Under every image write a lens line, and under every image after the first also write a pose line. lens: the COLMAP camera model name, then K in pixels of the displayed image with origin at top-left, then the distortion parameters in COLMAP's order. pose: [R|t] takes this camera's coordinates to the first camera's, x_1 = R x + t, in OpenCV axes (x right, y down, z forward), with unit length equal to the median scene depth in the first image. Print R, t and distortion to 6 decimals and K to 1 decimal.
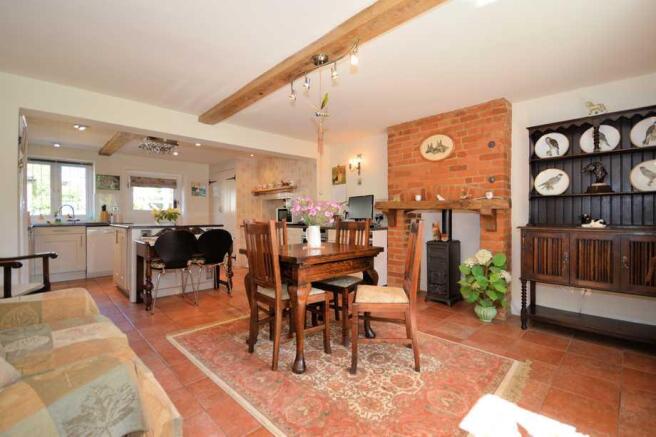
lens RADIAL K [[297.2, 0, 328.0], [0, 297.2, 216.0], [0, 0, 1]] dist [0.003370, 0.000457]
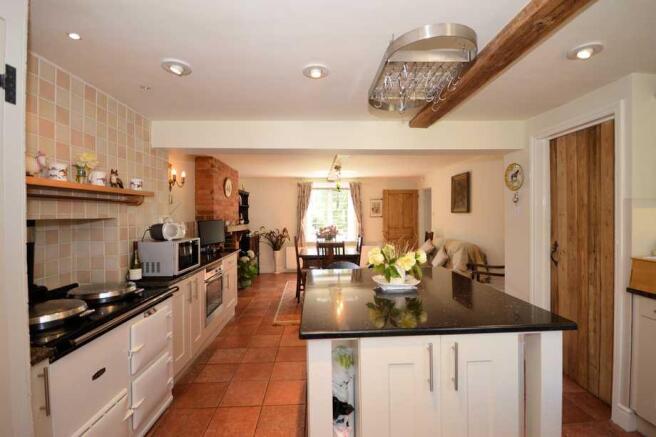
lens RADIAL K [[297.2, 0, 326.9], [0, 297.2, 217.2], [0, 0, 1]] dist [0.003370, 0.000457]
pose [[-0.735283, 0.006225, 0.677732, -0.795004], [0.017587, 0.999796, 0.009897, -0.078104], [-0.677533, 0.019197, -0.735242, 1.438148]]
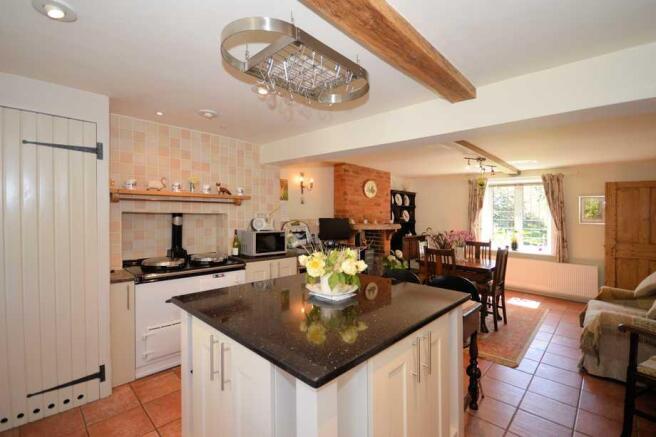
lens RADIAL K [[297.2, 0, 324.8], [0, 297.2, 216.0], [0, 0, 1]] dist [0.003370, 0.000457]
pose [[-0.013077, -0.005174, 0.999901, -0.985279], [-0.012810, 0.999905, 0.005006, -0.078587], [-0.999832, -0.012743, -0.013142, 1.039986]]
